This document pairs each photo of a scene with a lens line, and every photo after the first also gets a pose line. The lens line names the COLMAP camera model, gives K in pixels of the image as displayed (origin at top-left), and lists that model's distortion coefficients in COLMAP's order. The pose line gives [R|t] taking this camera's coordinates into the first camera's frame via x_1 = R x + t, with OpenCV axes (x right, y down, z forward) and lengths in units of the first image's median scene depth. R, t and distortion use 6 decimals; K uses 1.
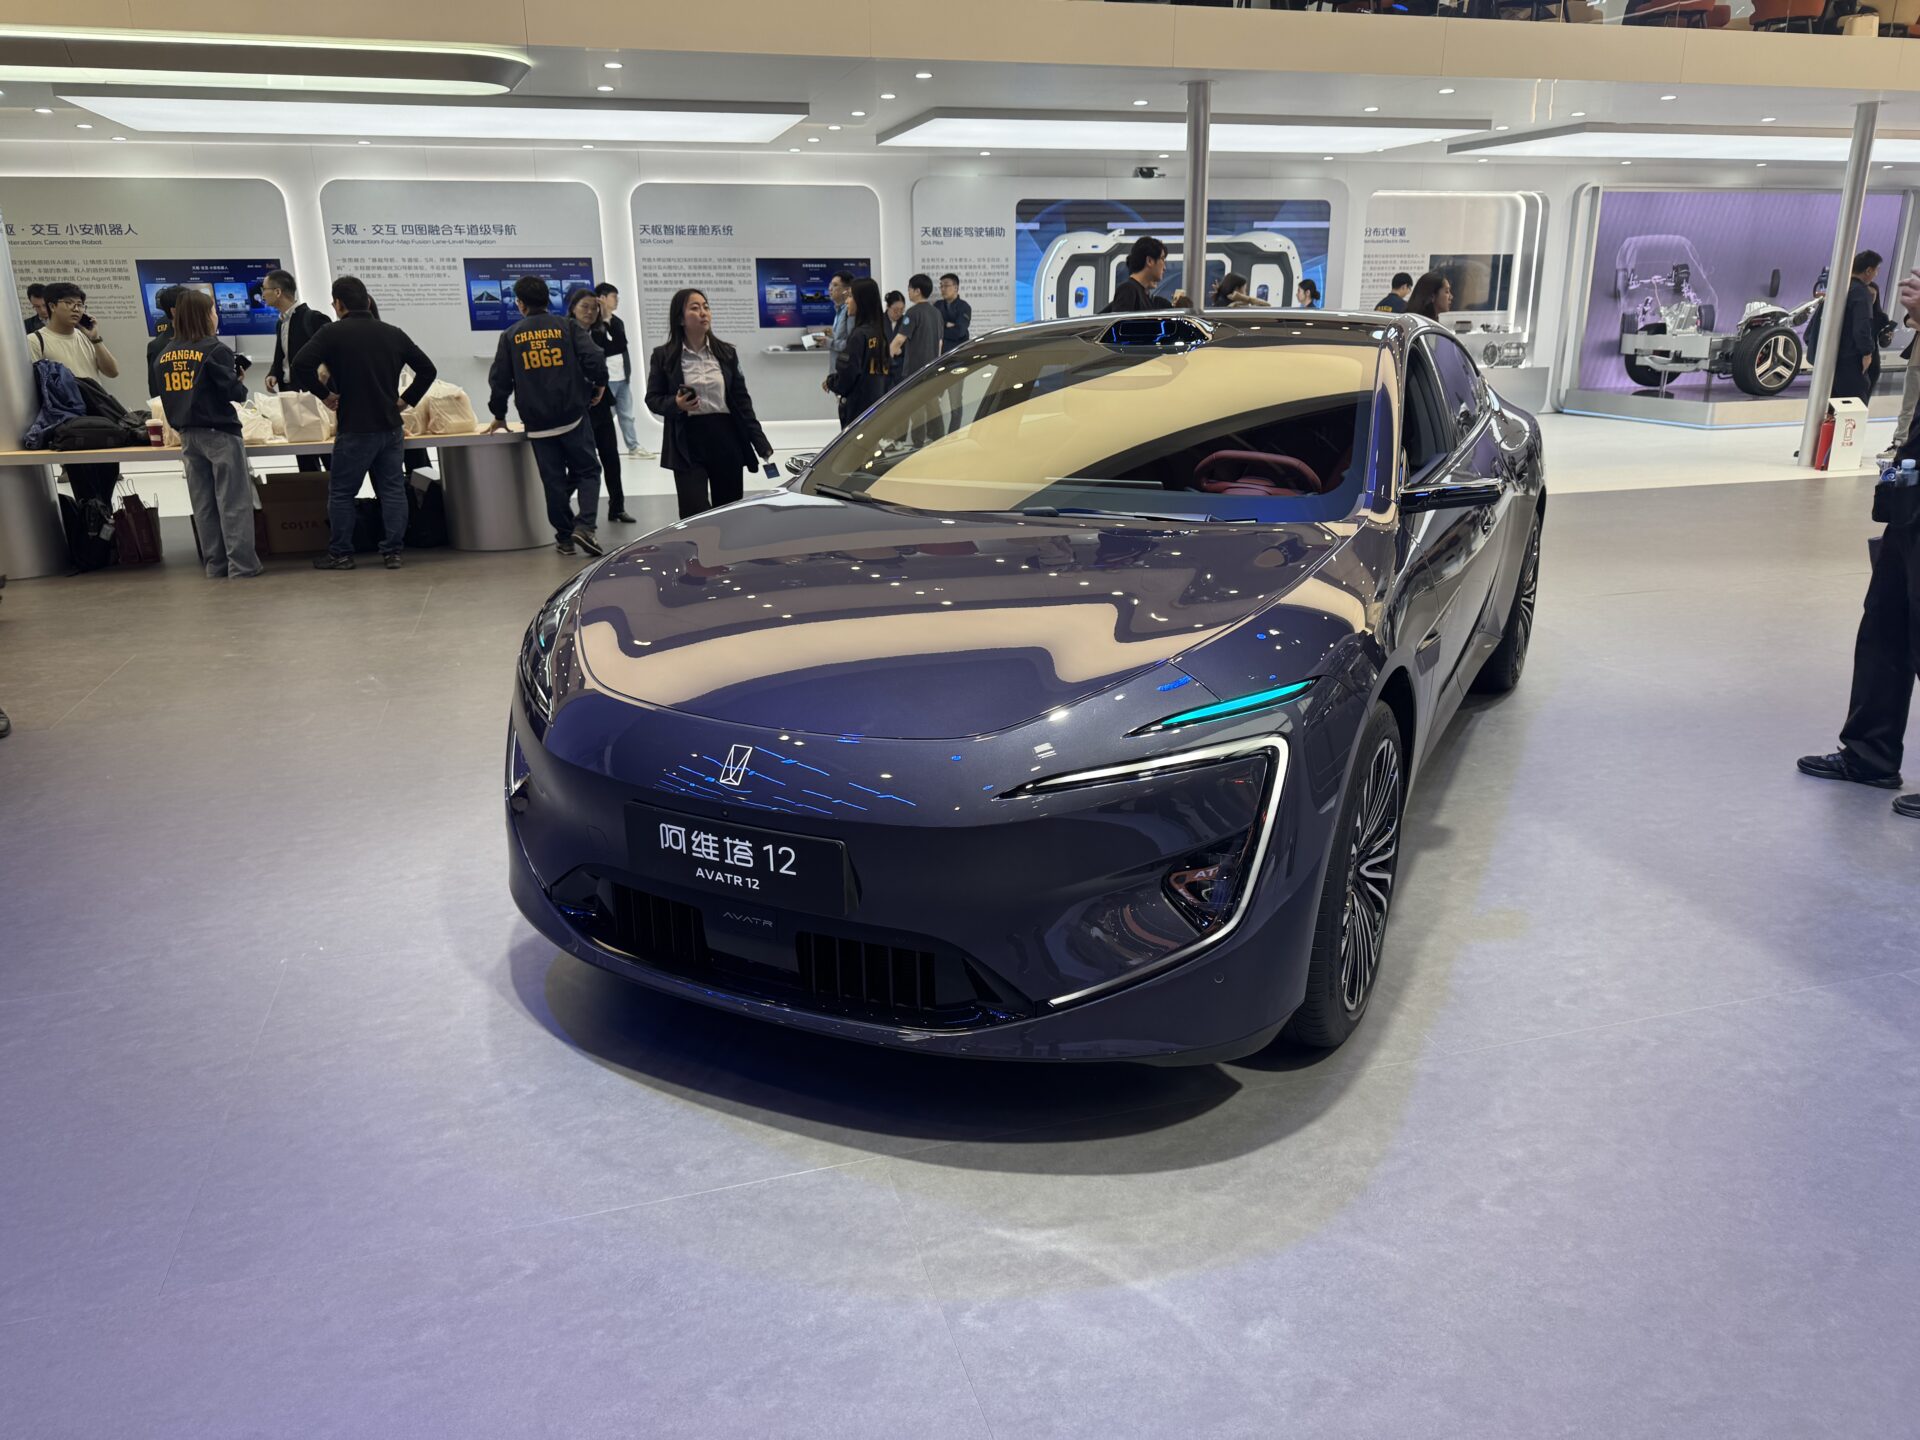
lens RADIAL K [[1360.3, 0, 969.6], [0, 1360.3, 722.5], [0, 0, 1]] dist [0.032385, -0.037319]
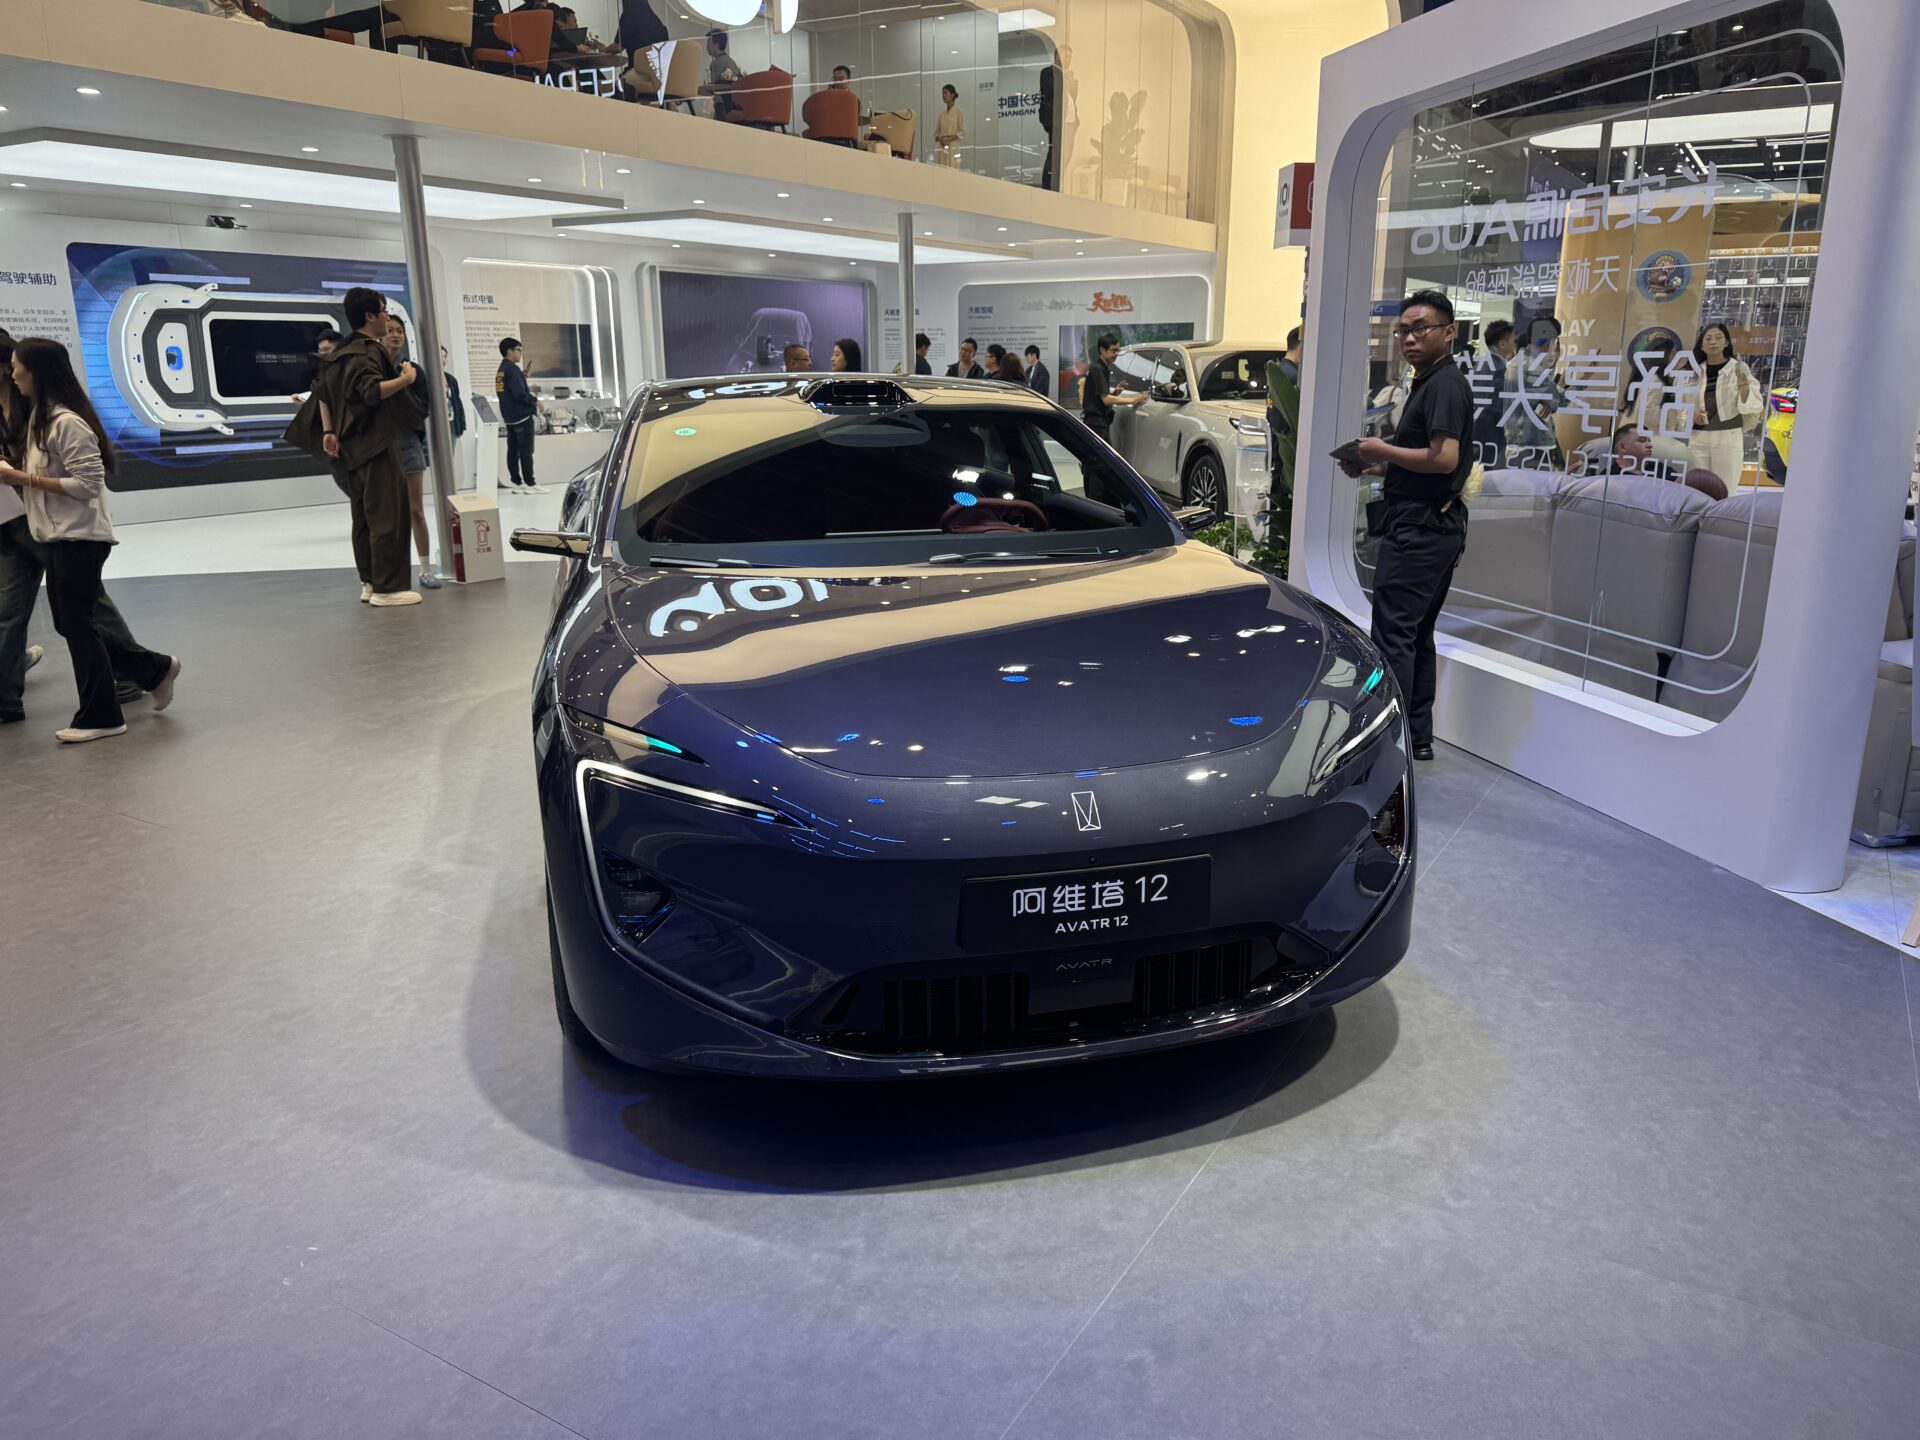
lens RADIAL K [[1360.3, 0, 972.6], [0, 1360.3, 718.9], [0, 0, 1]] dist [0.032385, -0.037319]
pose [[0.736511, -0.164607, 0.656091, -0.186990], [0.195801, 0.980295, 0.026146, -0.016655], [-0.647466, 0.109206, 0.754229, 0.060015]]
